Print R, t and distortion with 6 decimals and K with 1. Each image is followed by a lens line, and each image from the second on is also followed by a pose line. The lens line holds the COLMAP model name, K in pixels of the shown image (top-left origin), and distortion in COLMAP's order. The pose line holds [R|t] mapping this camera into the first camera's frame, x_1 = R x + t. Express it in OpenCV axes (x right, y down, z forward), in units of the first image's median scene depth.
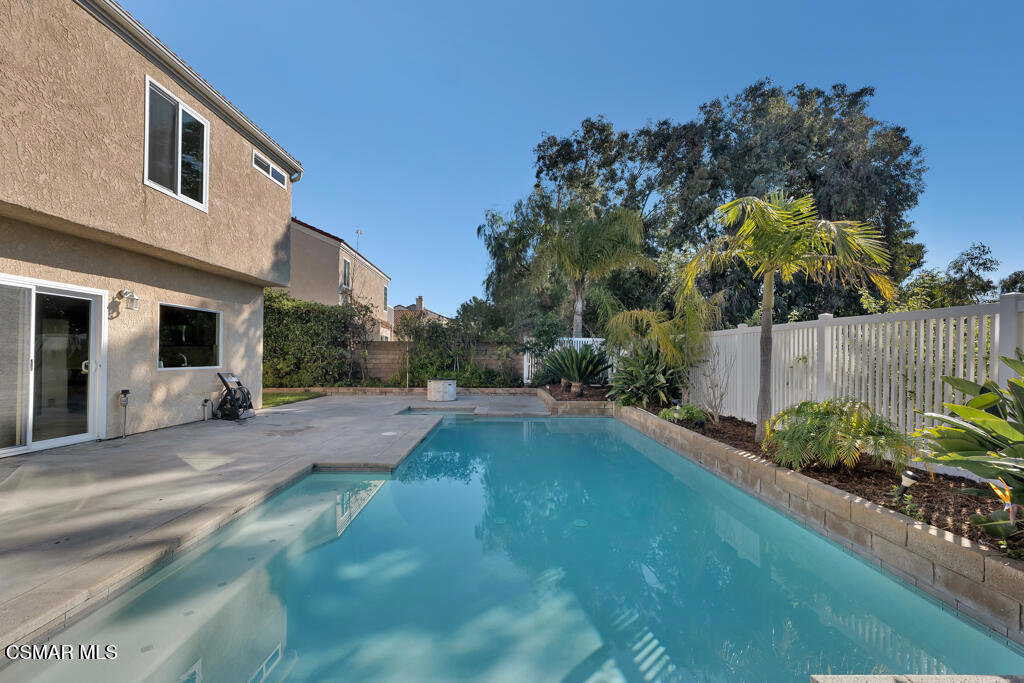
lens RADIAL K [[434.8, 0, 509.6], [0, 434.8, 351.2], [0, 0, 1]] dist [0.000857, 0.000591]
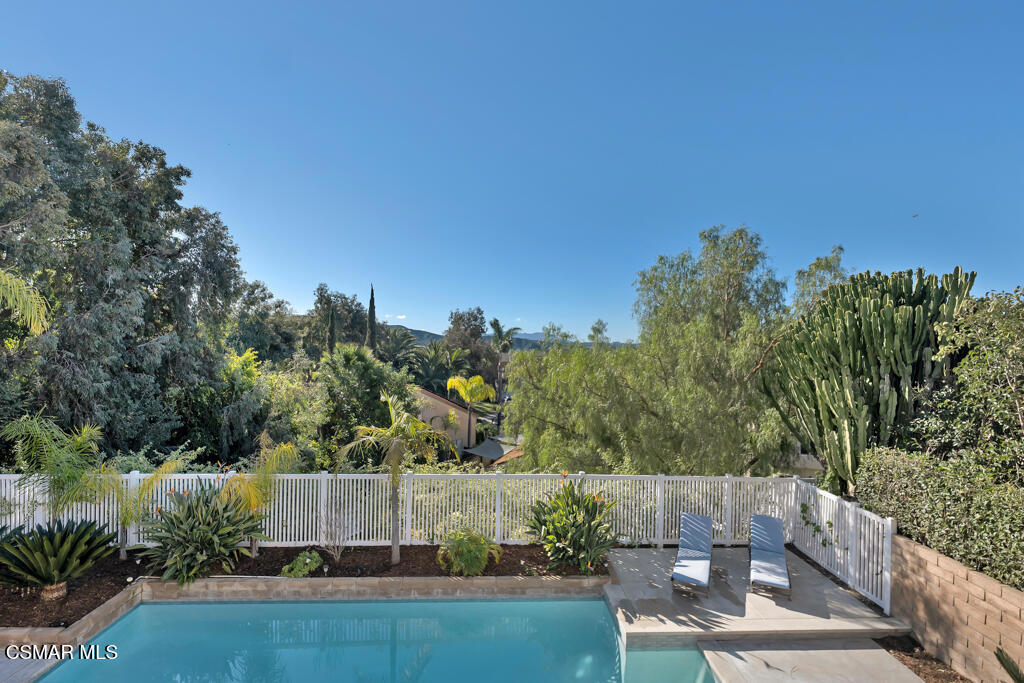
lens RADIAL K [[447.0, 0, 508.8], [0, 447.0, 351.6], [0, 0, 1]] dist [0.002736, 0.000554]
pose [[-0.032115, -0.023867, 0.999199, -0.529469], [-0.027958, 0.999345, 0.022971, -0.308291], [-0.999093, -0.027197, -0.032761, 0.339314]]
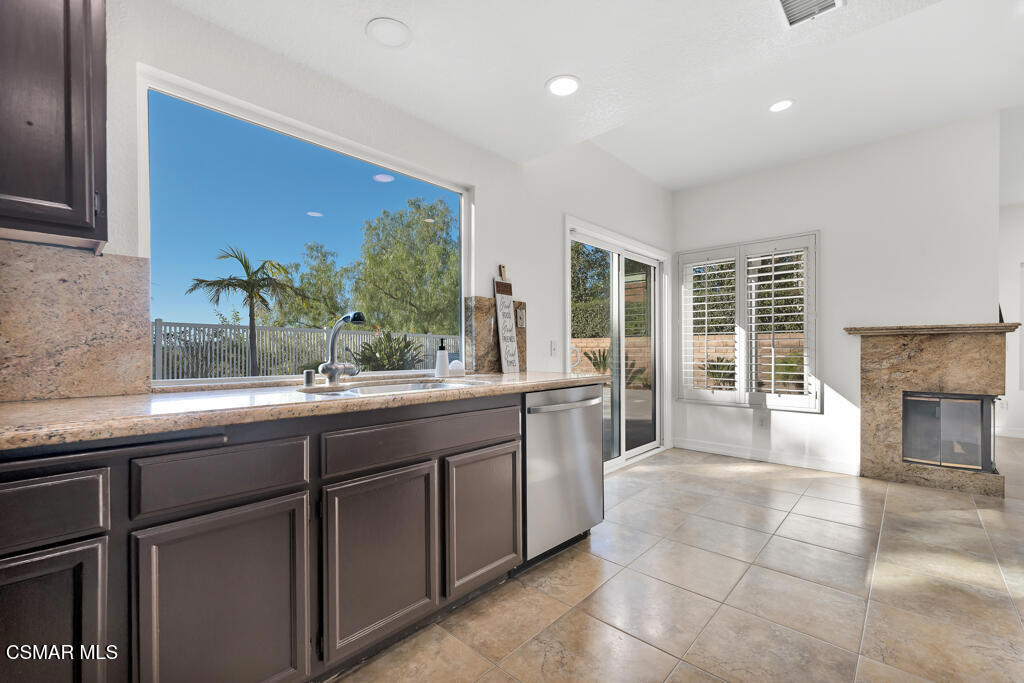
lens RADIAL K [[432.6, 0, 513.4], [0, 432.6, 352.0], [0, 0, 1]] dist [0.002099, 0.000632]
pose [[-0.750692, -0.007860, 0.660606, -0.731176], [-0.013146, 0.999909, -0.003042, 0.018690], [-0.660522, -0.010968, -0.750727, 0.844909]]
